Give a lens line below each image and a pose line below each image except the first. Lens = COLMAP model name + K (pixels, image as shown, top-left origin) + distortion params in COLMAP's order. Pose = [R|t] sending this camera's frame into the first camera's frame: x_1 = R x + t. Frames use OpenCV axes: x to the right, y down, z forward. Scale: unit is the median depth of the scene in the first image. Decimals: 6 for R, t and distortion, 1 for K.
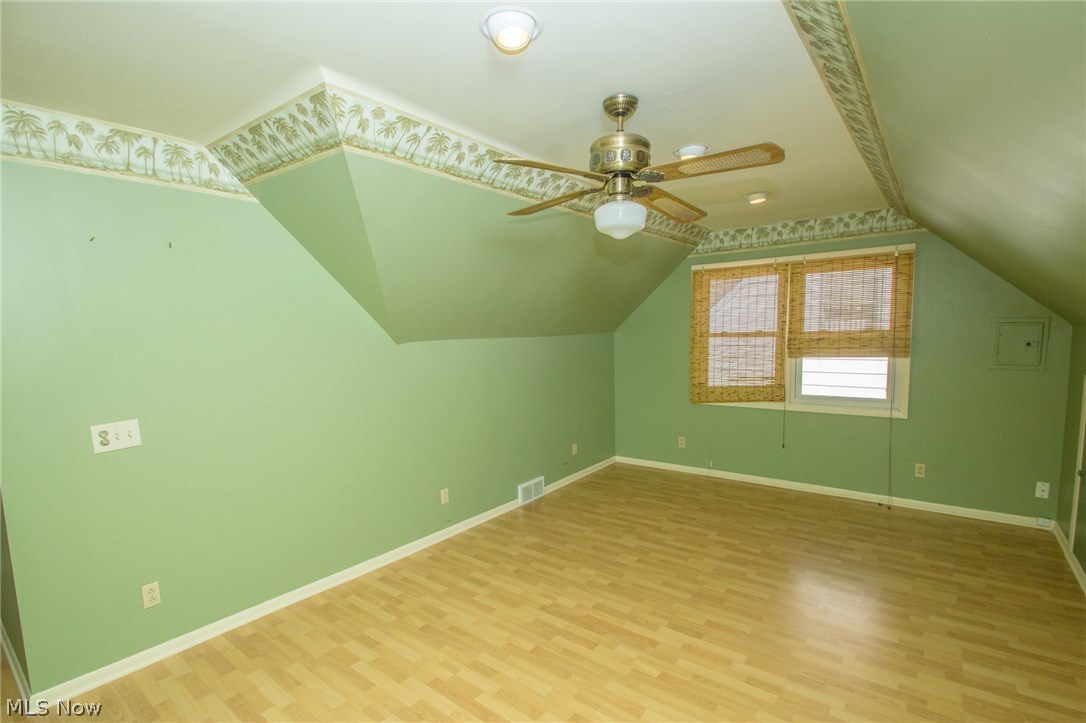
lens RADIAL K [[502.9, 0, 549.6], [0, 502.9, 382.0], [0, 0, 1]] dist [0.000437, -0.012508]
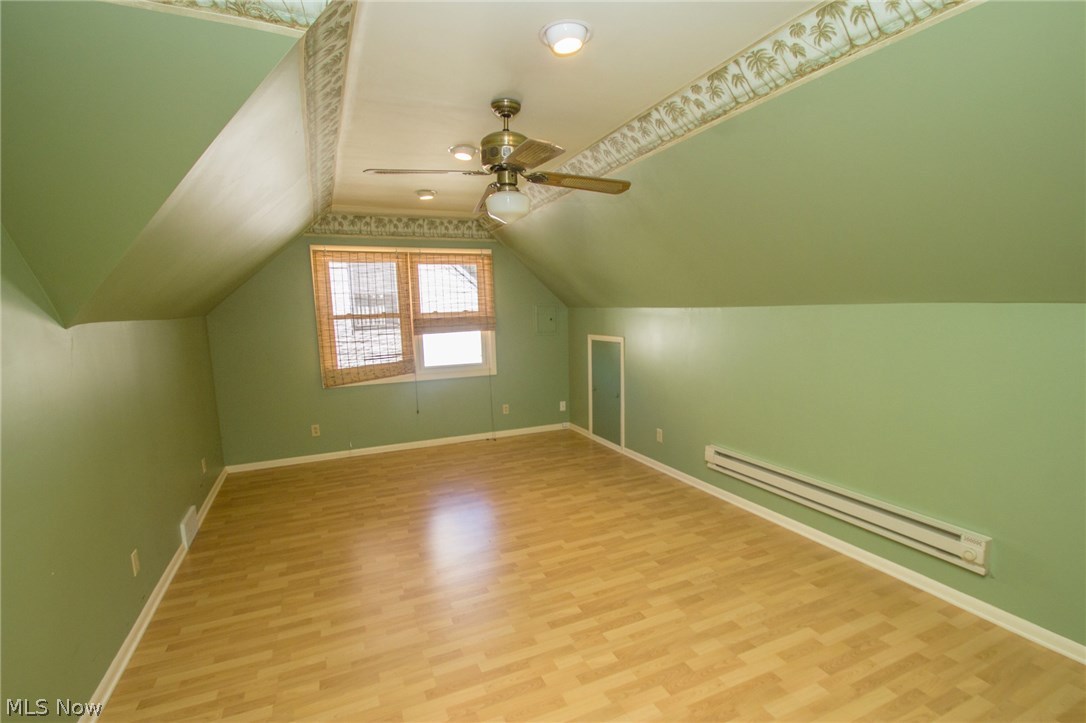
lens RADIAL K [[502.9, 0, 549.6], [0, 502.9, 382.0], [0, 0, 1]] dist [0.000437, -0.012508]
pose [[0.471299, -0.116794, 0.874206, -0.458350], [0.102099, 0.991754, 0.077455, 0.000010], [-0.876044, 0.052751, 0.479337, 0.194198]]
